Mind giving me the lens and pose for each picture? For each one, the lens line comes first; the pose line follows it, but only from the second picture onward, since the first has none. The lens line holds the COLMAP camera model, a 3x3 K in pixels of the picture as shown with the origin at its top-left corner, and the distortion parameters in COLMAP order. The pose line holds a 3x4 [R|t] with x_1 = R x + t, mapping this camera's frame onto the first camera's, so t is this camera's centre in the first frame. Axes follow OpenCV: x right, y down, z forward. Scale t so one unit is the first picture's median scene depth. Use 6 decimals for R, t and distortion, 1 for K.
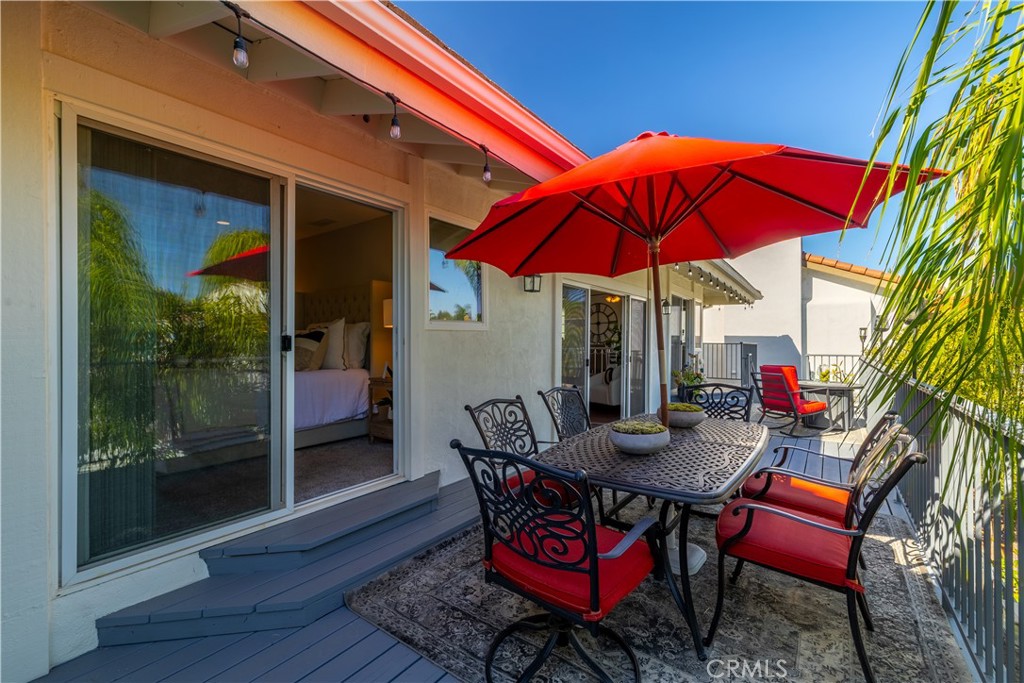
lens RADIAL K [[434.9, 0, 517.4], [0, 434.9, 343.8], [0, 0, 1]] dist [0.001133, -0.000129]
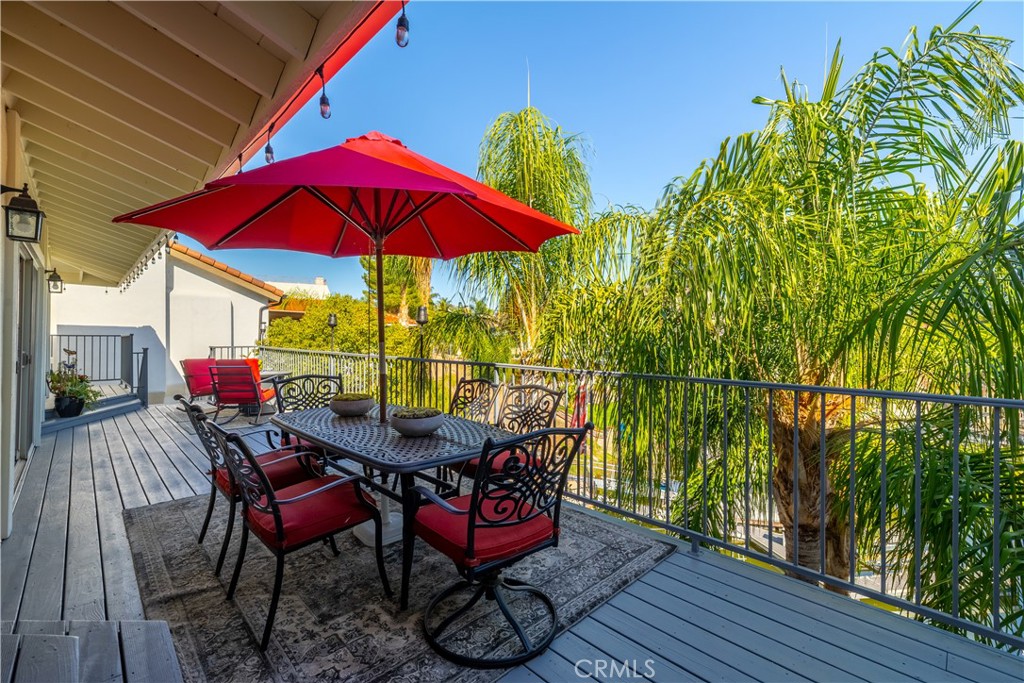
lens RADIAL K [[434.9, 0, 518.7], [0, 434.9, 340.1], [0, 0, 1]] dist [0.001133, -0.000129]
pose [[0.171846, 0.000707, 0.985124, -0.470199], [-0.011430, 0.999934, 0.001277, 0.002432], [-0.985058, -0.011480, 0.171843, 0.343947]]
